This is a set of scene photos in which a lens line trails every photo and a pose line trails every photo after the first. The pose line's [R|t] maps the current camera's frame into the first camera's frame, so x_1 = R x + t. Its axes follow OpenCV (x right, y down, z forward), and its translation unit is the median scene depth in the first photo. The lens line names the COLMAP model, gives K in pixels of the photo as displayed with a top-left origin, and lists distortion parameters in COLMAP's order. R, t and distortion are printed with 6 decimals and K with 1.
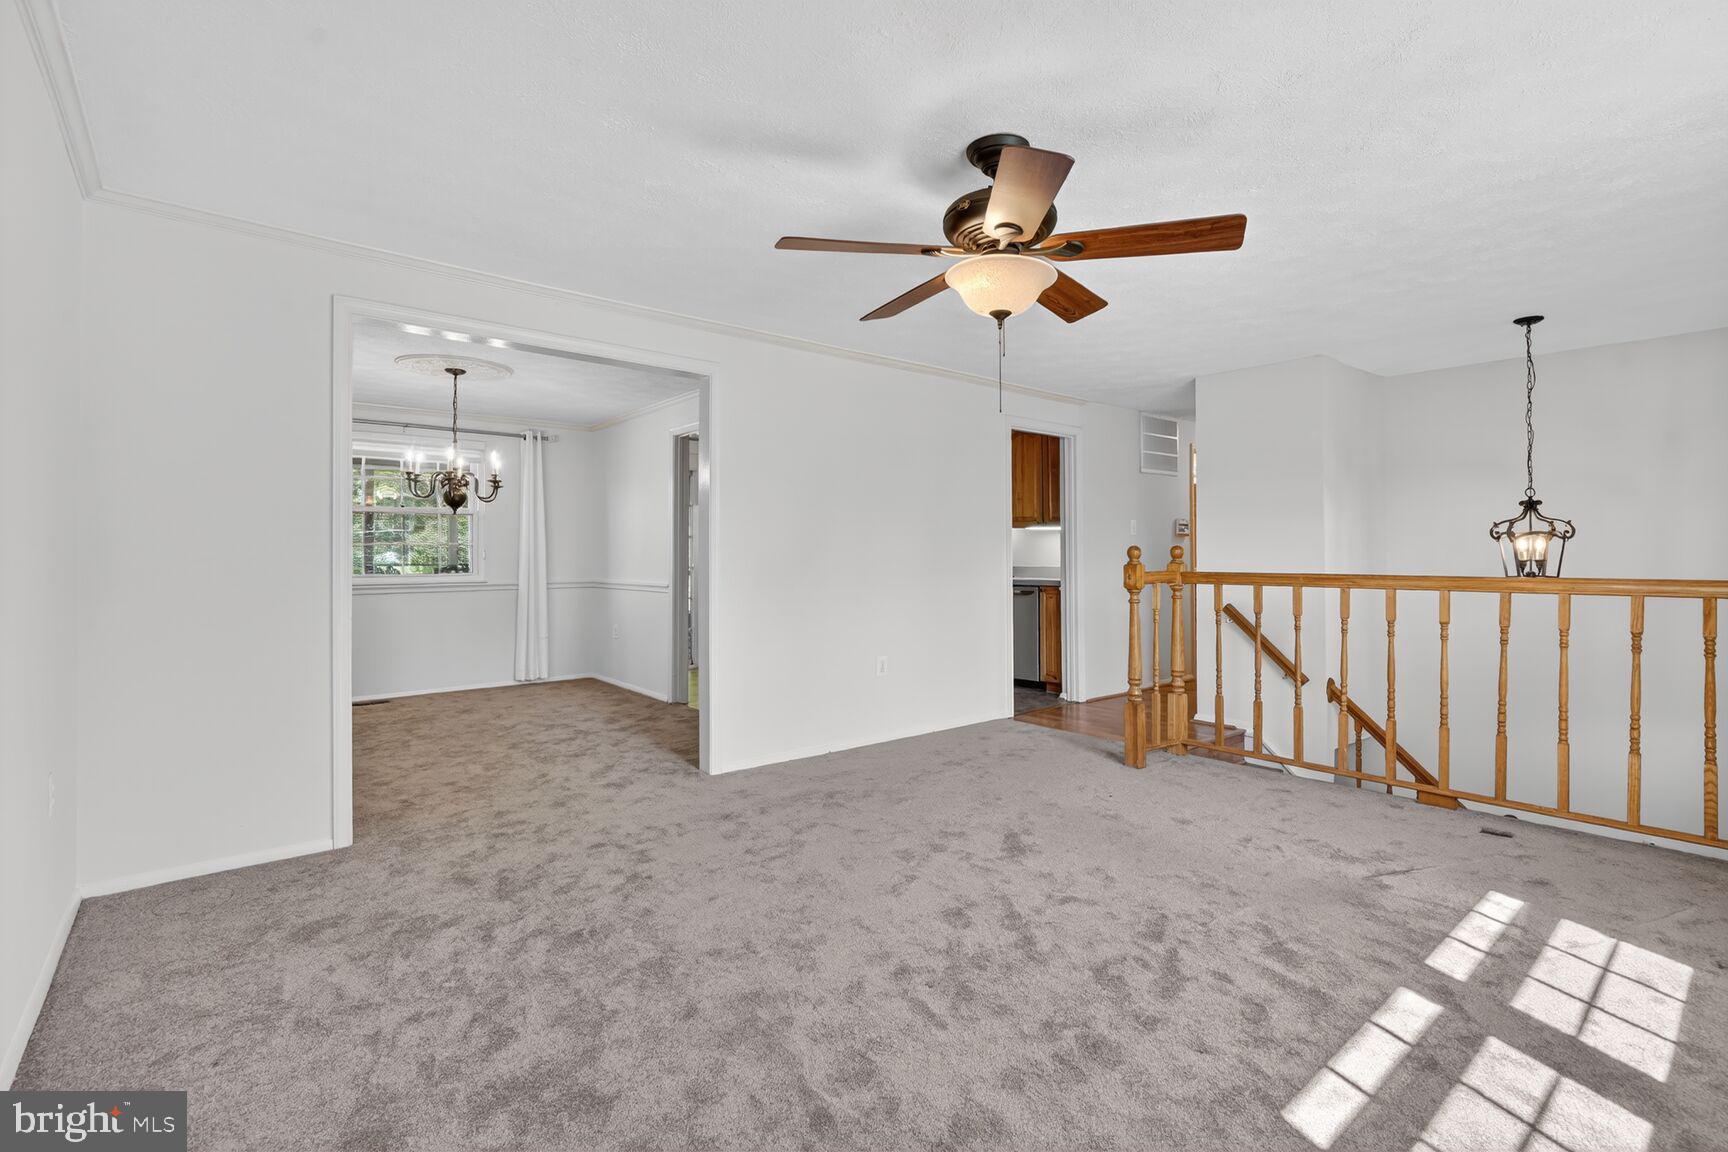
lens RADIAL K [[779.7, 0, 864.0], [0, 779.7, 576.0], [0, 0, 1]] dist [-0.013706, -0.000065]
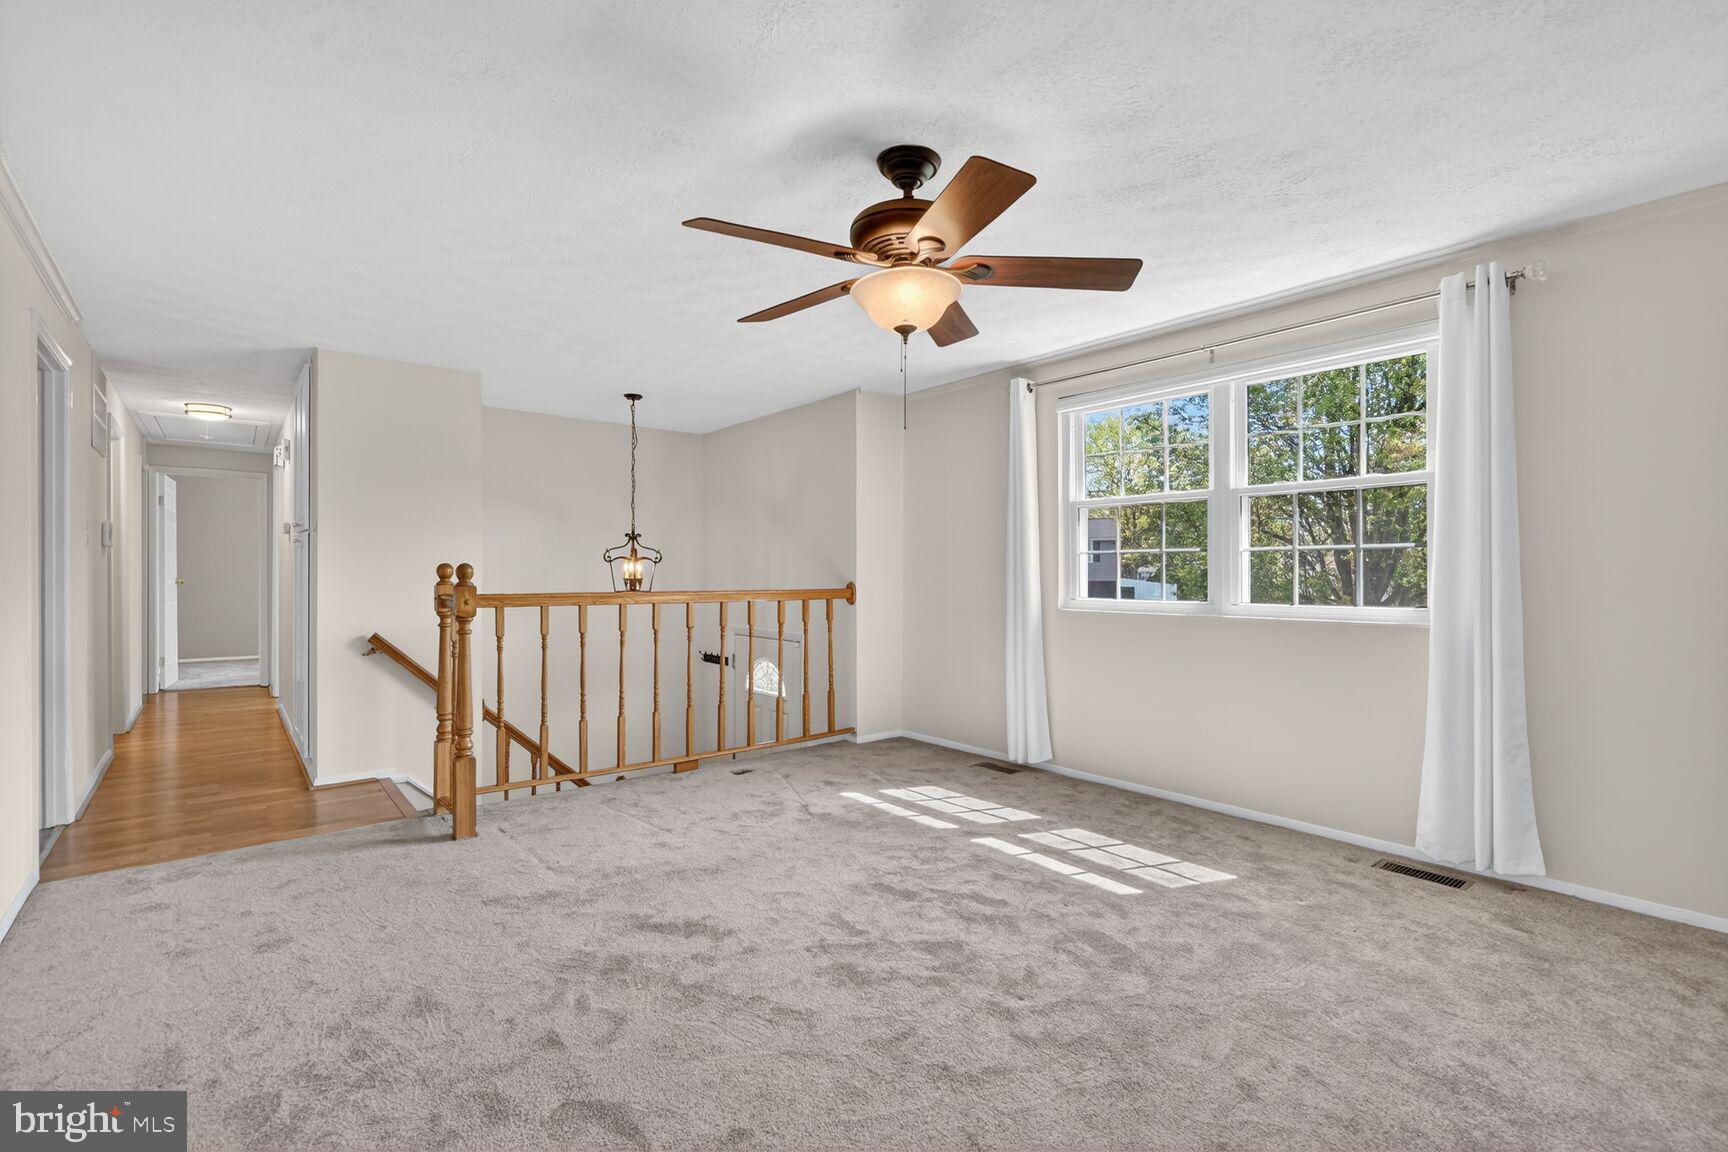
lens RADIAL K [[779.7, 0, 864.0], [0, 779.7, 576.0], [0, 0, 1]] dist [-0.013706, -0.000065]
pose [[0.008651, -0.001271, 0.999962, -0.757002], [0.029186, 0.999573, 0.001018, -0.023750], [-0.999537, 0.029176, 0.008684, 0.963399]]
